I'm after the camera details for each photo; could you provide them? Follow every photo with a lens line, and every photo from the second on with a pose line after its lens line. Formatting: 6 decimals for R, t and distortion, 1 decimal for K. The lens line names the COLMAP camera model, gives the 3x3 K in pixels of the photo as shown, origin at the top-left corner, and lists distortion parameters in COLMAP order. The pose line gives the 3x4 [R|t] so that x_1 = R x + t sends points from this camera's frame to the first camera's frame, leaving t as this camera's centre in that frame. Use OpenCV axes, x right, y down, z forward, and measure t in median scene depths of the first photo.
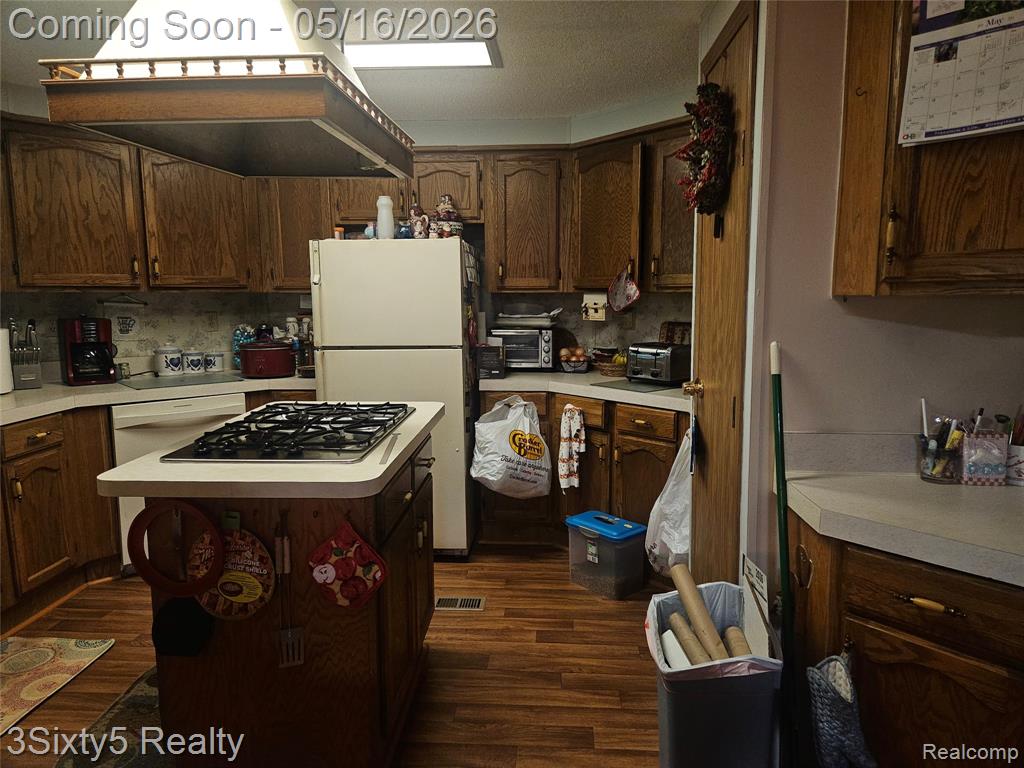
lens RADIAL K [[680.3, 0, 514.1], [0, 680.3, 378.6], [0, 0, 1]] dist [0.074179, -0.058711]
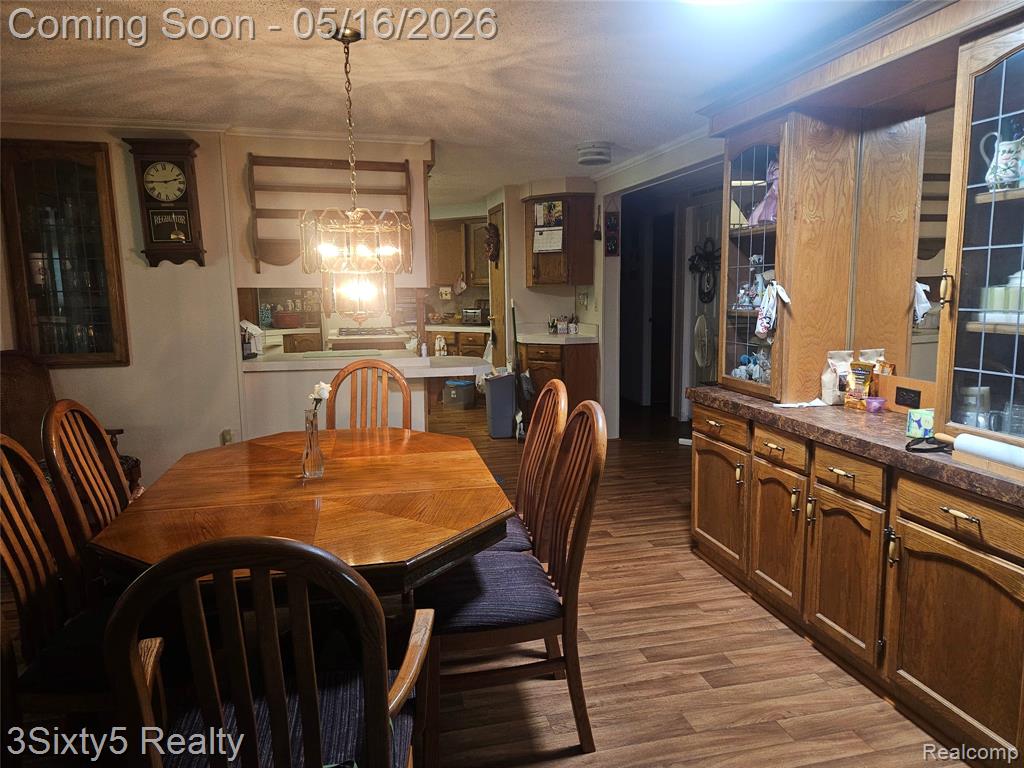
lens RADIAL K [[680.3, 0, 514.1], [0, 680.3, 378.6], [0, 0, 1]] dist [0.074179, -0.058711]
pose [[0.953985, -0.047123, 0.296129, -0.424357], [0.045434, 0.998888, 0.012588, 0.194494], [-0.296393, 0.001446, 0.955065, -1.481264]]
